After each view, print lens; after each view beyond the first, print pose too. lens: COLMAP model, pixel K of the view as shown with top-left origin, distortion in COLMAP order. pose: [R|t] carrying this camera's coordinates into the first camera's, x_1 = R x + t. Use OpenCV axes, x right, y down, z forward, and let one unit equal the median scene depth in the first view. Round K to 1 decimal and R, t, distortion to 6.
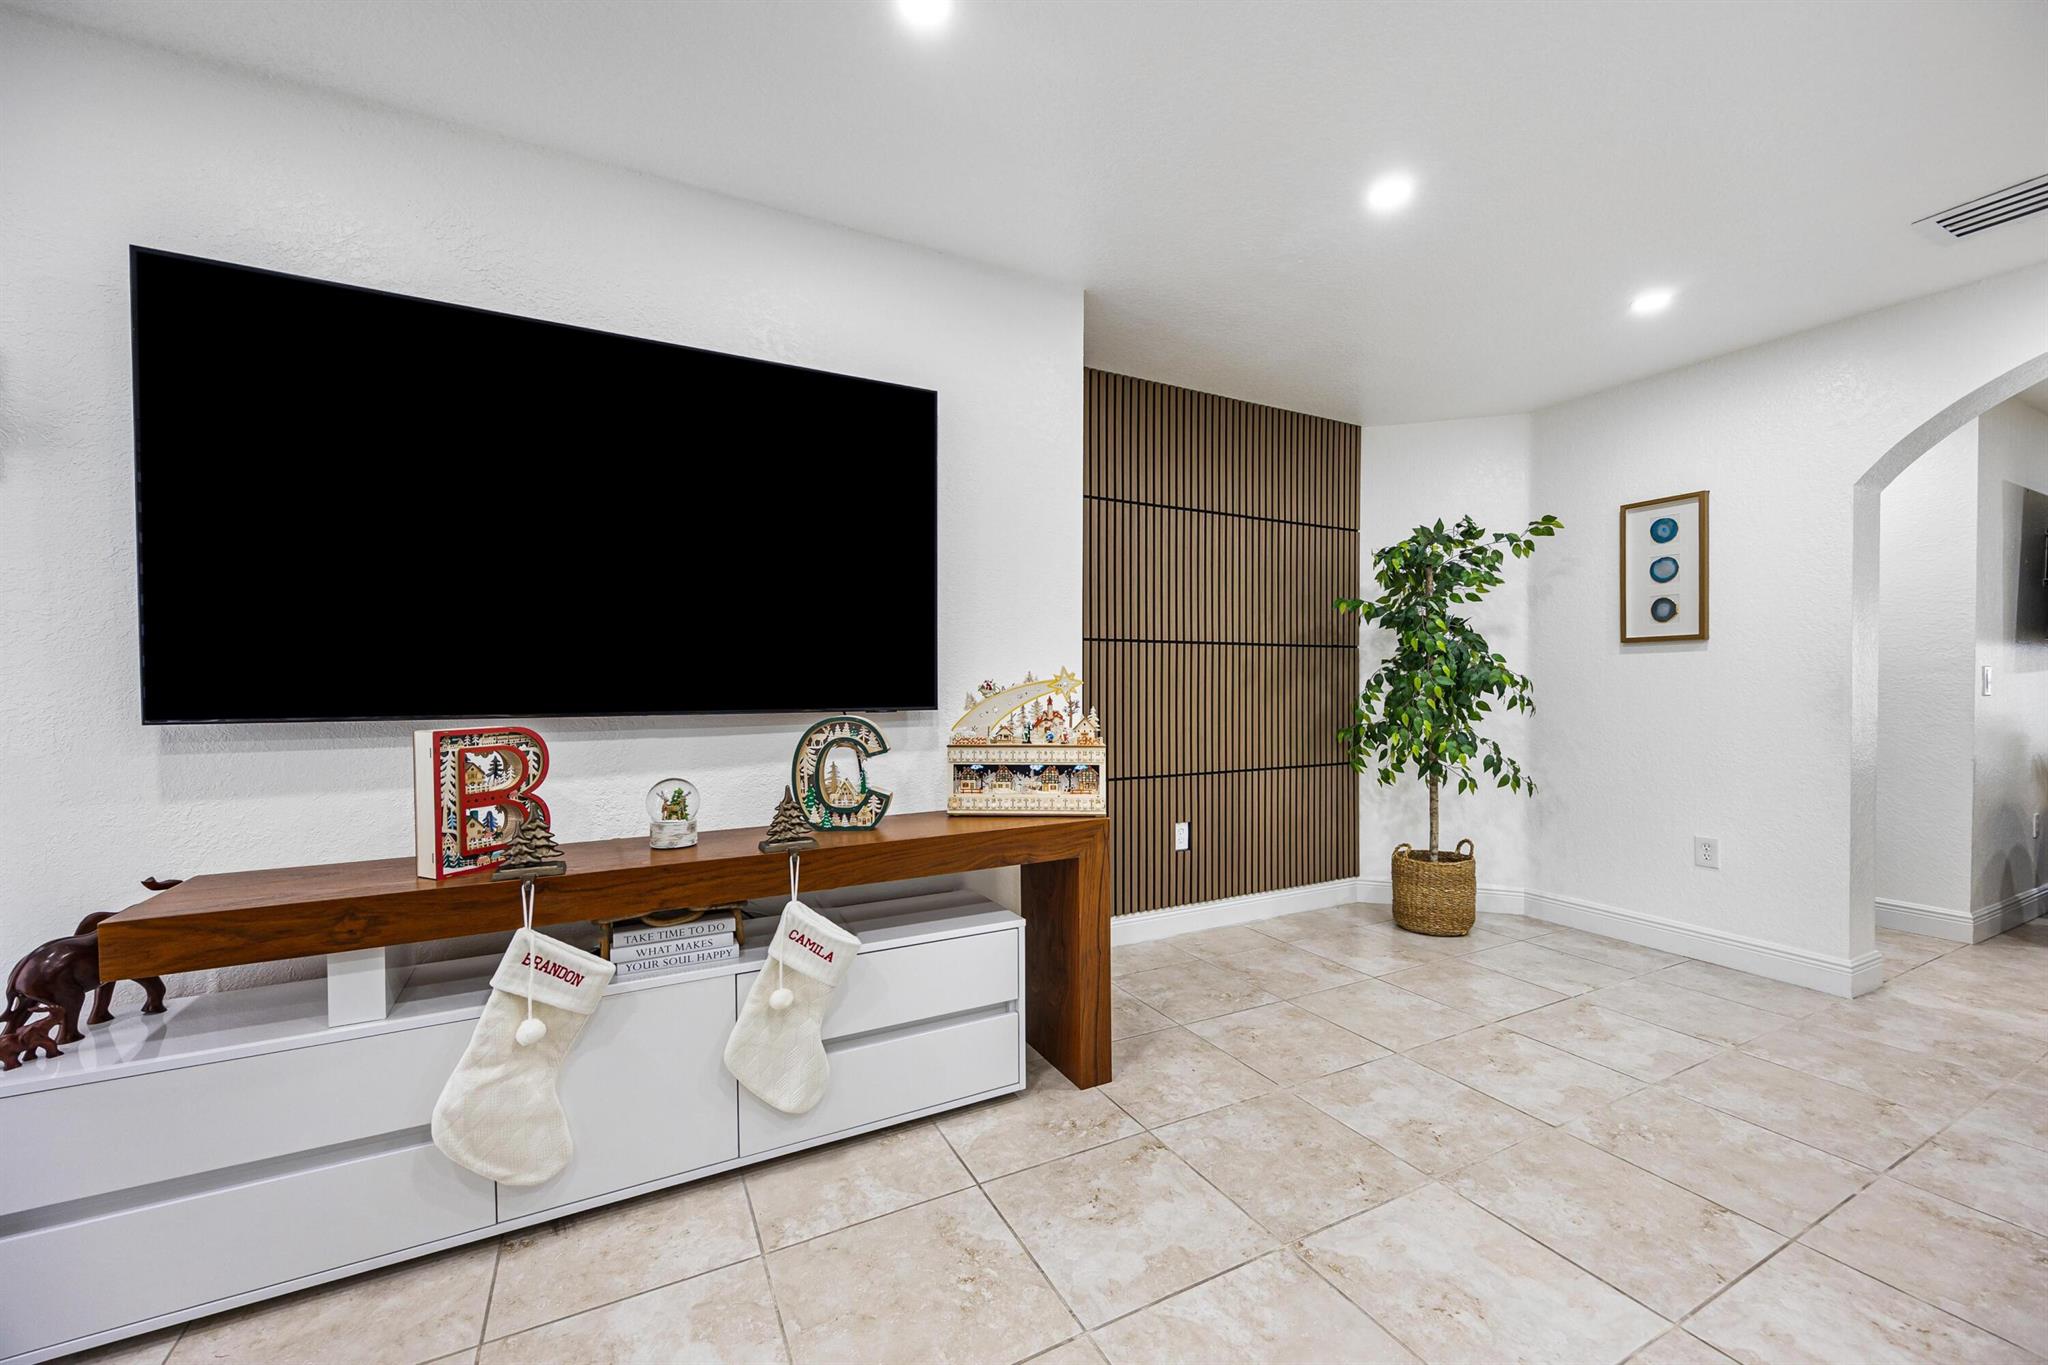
lens RADIAL K [[787.9, 0, 1004.0], [0, 787.9, 696.0], [0, 0, 1]] dist [0.000028, -0.000231]
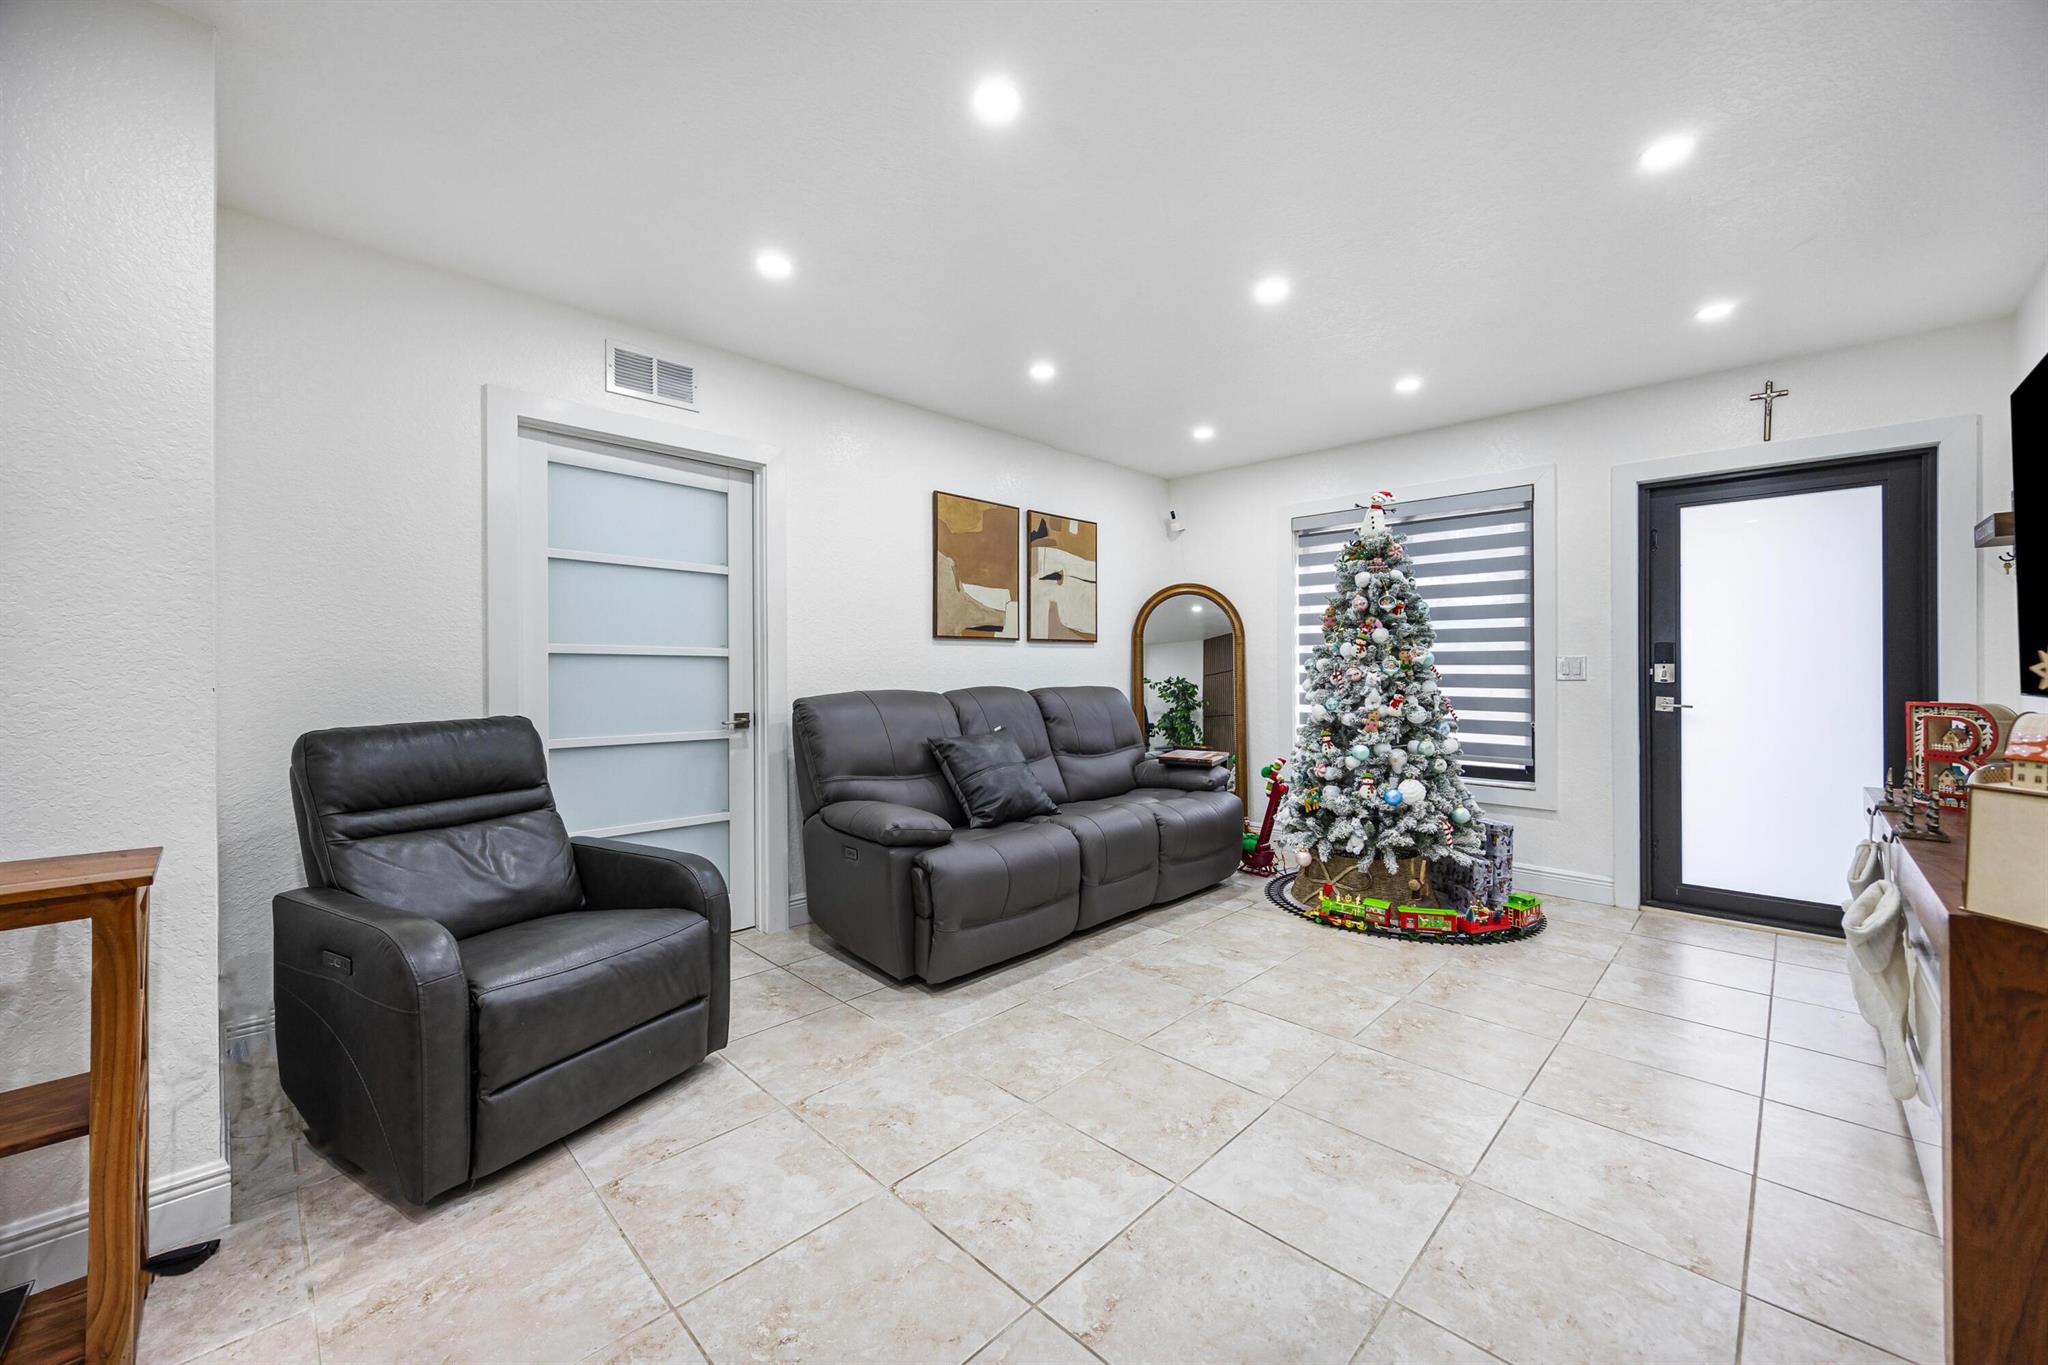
lens RADIAL K [[792.4, 0, 1029.0], [0, 792.4, 674.7], [0, 0, 1]] dist [-0.002255, -0.000199]
pose [[-0.942313, 0.003240, -0.334719, 0.872978], [-0.003341, 0.999812, 0.019081, -0.019344], [0.334718, 0.019099, -0.942125, 1.220686]]
